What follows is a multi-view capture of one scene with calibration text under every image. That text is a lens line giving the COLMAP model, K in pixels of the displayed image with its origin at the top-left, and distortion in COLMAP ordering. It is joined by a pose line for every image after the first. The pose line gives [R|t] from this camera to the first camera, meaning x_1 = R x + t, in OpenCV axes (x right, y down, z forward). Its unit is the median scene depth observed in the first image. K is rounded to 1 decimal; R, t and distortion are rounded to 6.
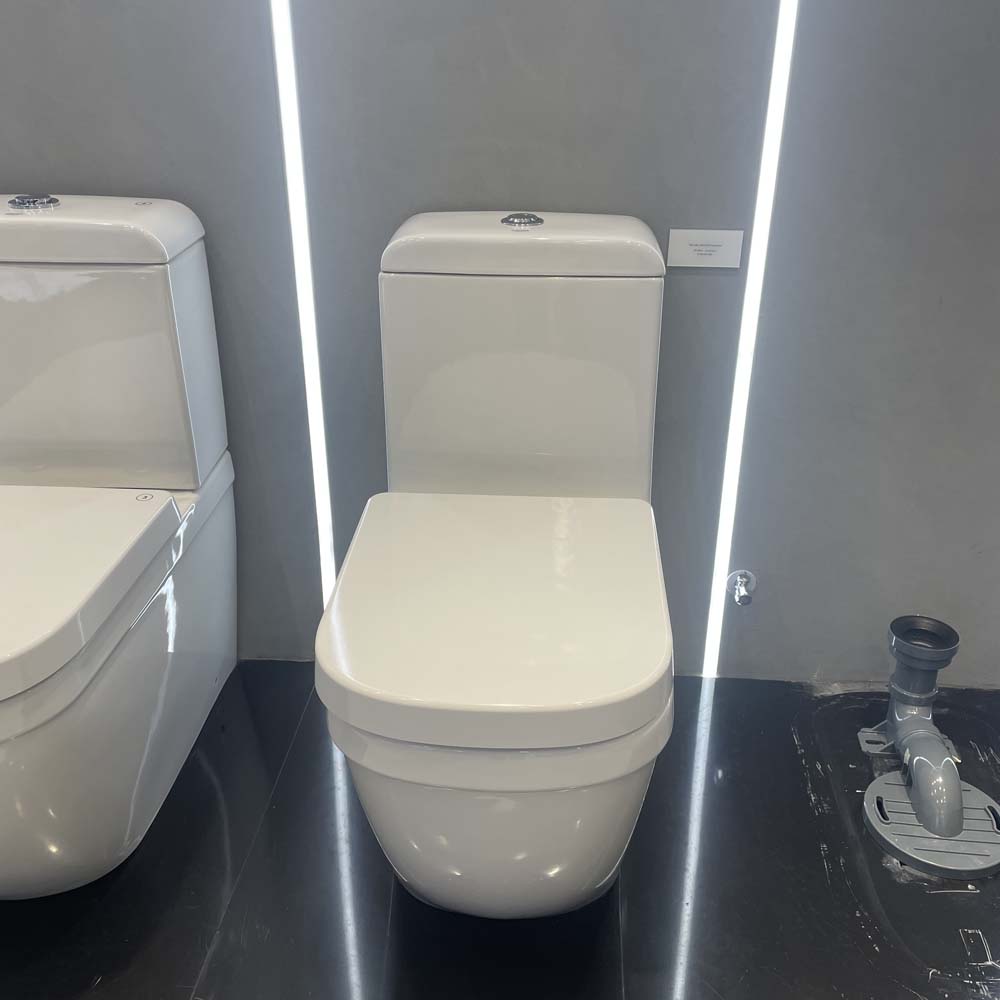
lens RADIAL K [[1027.8, 0, 505.7], [0, 1027.8, 509.9], [0, 0, 1]] dist [0.078085, -0.073611]
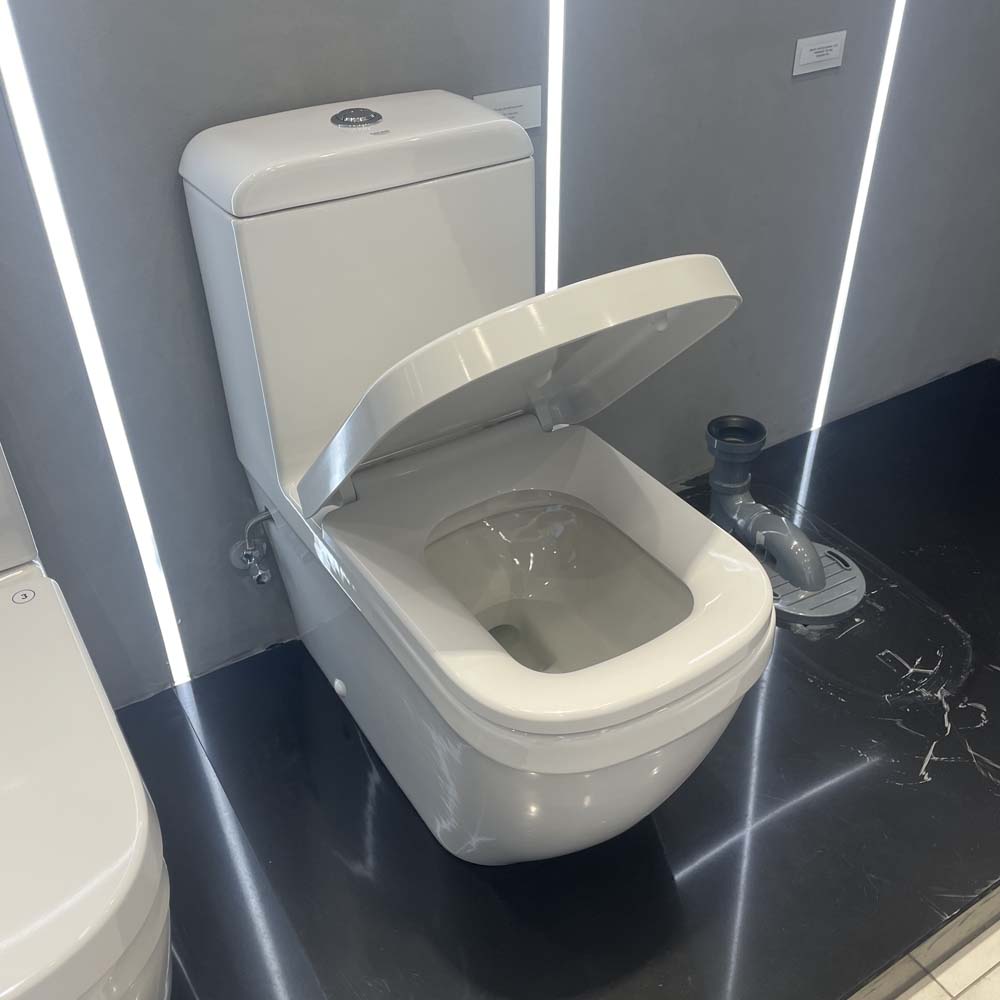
lens RADIAL K [[1027.8, 0, 505.7], [0, 1027.8, 509.9], [0, 0, 1]] dist [0.078085, -0.073611]
pose [[0.810388, -0.356039, 0.465304, -0.373049], [0.270025, 0.931768, 0.242682, -0.148957], [-0.519960, -0.071022, 0.851233, 0.188759]]
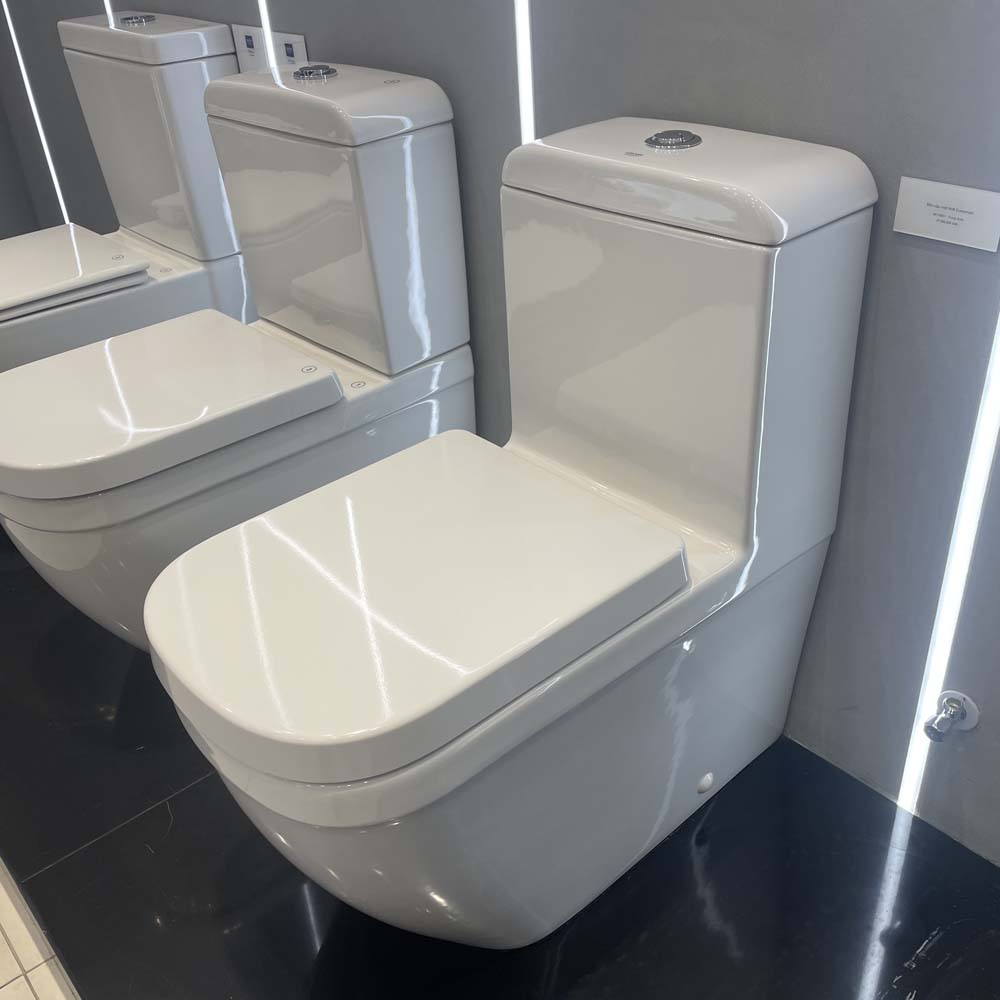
lens RADIAL K [[1025.8, 0, 500.0], [0, 1025.8, 500.0], [0, 0, 1]] dist [0.085576, -0.004140]
pose [[0.701342, 0.333135, -0.630191, 0.470183], [-0.248332, 0.942879, 0.222060, -0.160756], [0.668170, 0.000756, 0.744008, 0.329730]]
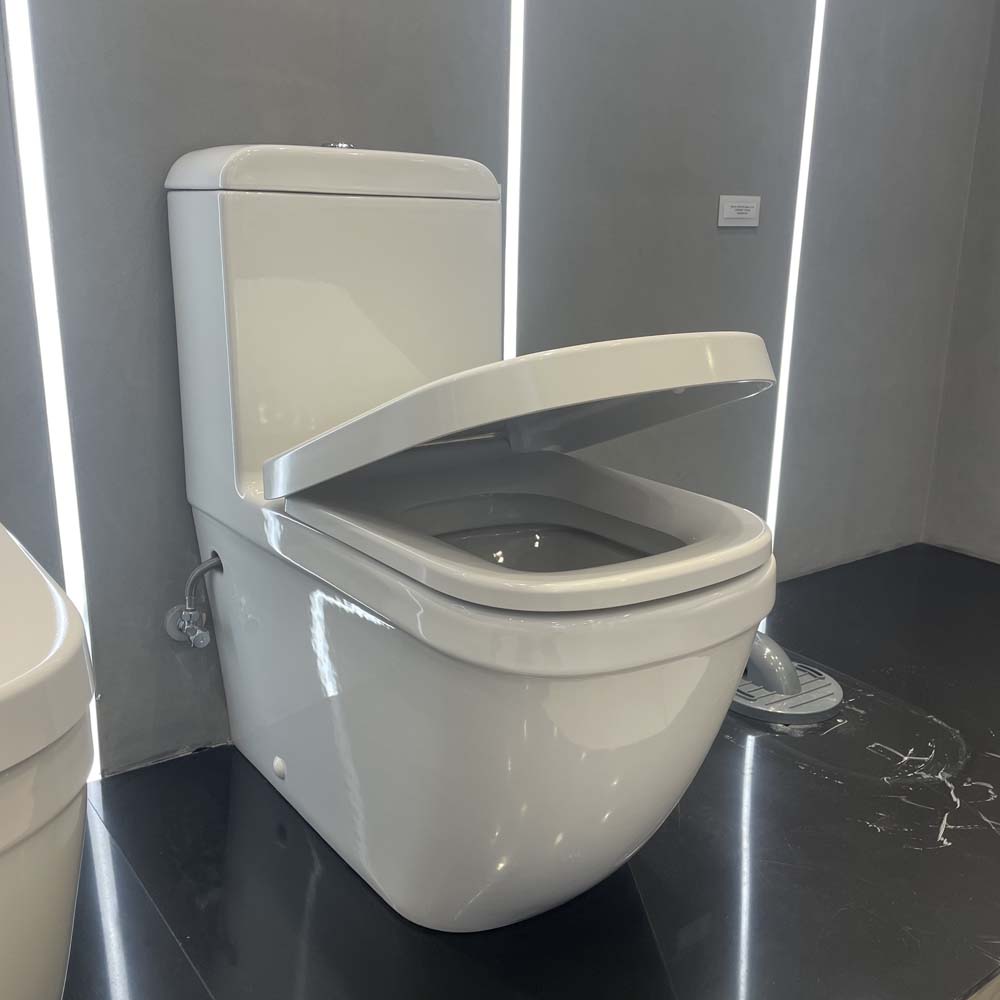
lens RADIAL K [[1027.8, 0, 505.7], [0, 1027.8, 509.9], [0, 0, 1]] dist [0.078085, -0.073611]
pose [[0.764355, -0.164986, 0.623330, -0.464208], [0.268459, 0.960367, -0.075002, 0.121381], [-0.586252, 0.224667, 0.778353, 0.269817]]
